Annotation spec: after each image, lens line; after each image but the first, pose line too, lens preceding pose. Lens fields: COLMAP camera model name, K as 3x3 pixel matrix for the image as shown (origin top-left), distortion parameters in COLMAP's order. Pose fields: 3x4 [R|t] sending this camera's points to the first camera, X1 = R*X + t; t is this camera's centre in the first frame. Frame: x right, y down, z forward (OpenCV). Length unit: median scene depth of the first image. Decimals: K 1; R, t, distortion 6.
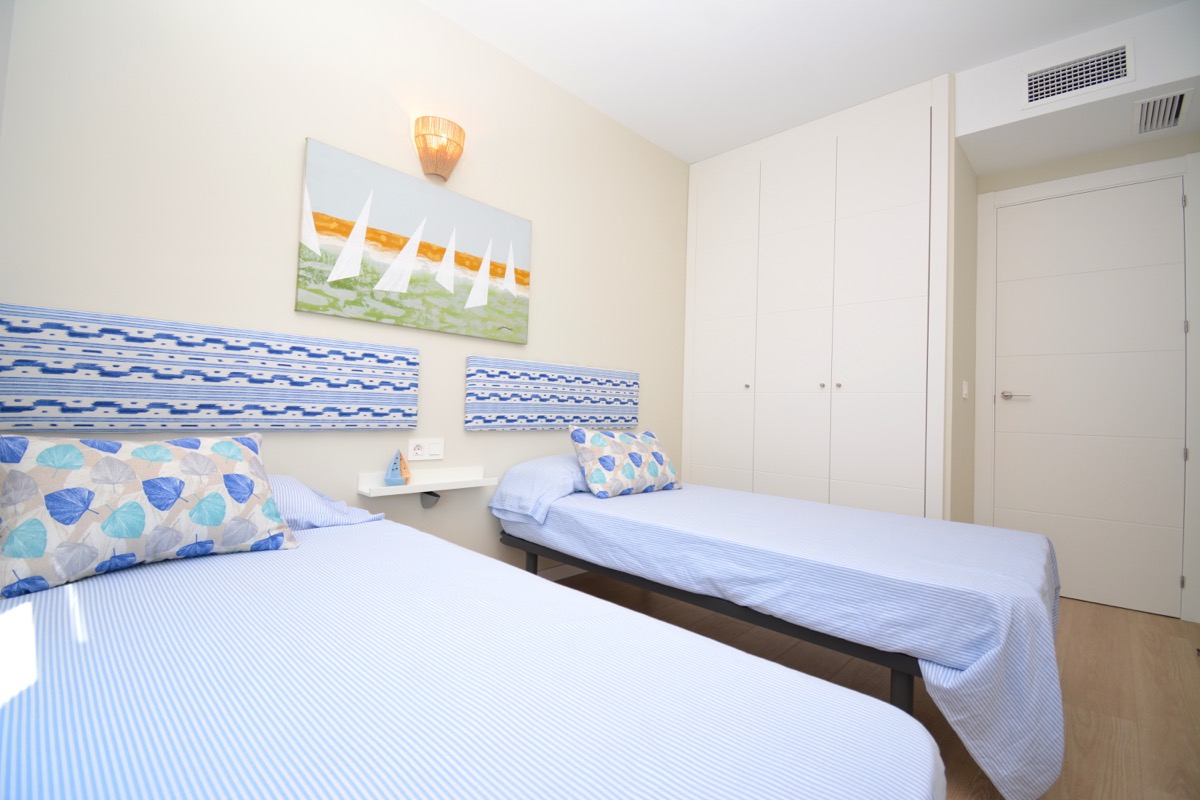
lens RADIAL K [[523.5, 0, 599.6], [0, 523.5, 397.8], [0, 0, 1]] dist [0.021345, -0.026991]
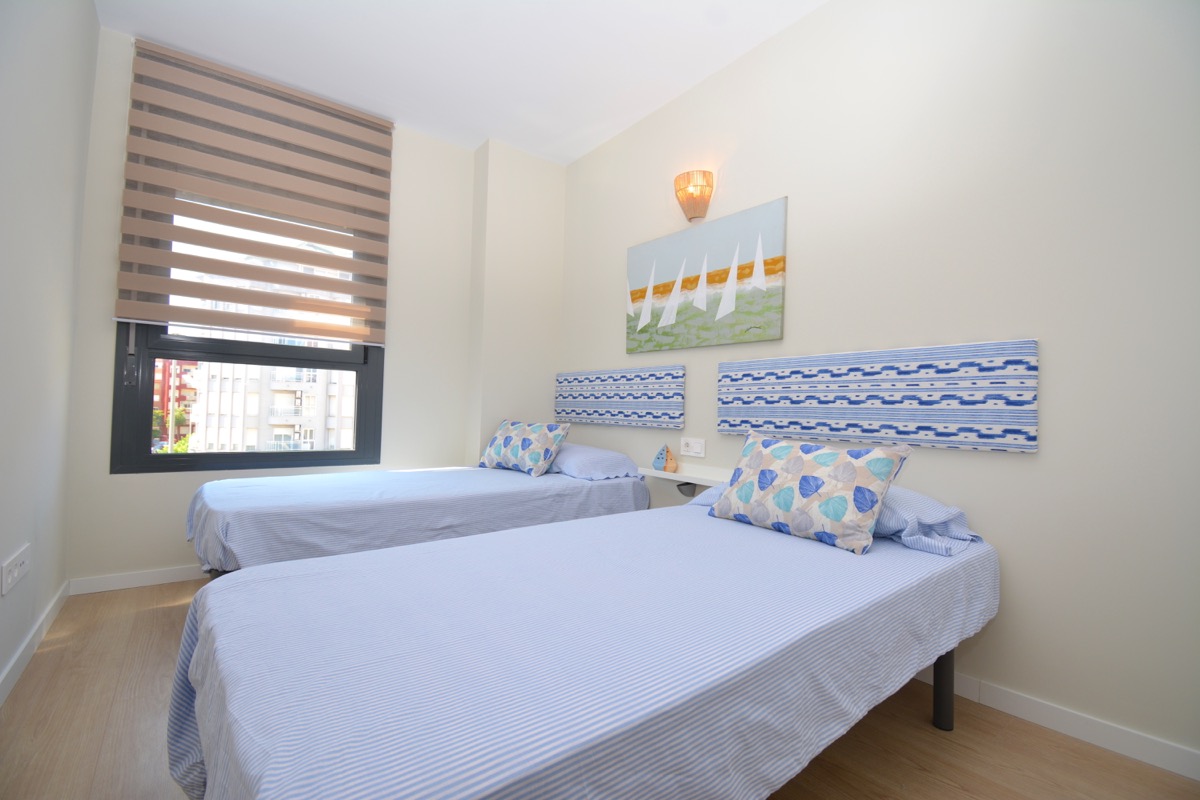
lens RADIAL K [[523.5, 0, 599.6], [0, 523.5, 397.8], [0, 0, 1]] dist [0.021345, -0.026991]
pose [[-0.153620, -0.060850, -0.986255, 0.859922], [-0.016474, 0.998121, -0.059016, 0.058338], [0.987993, 0.007182, -0.154334, 0.952228]]
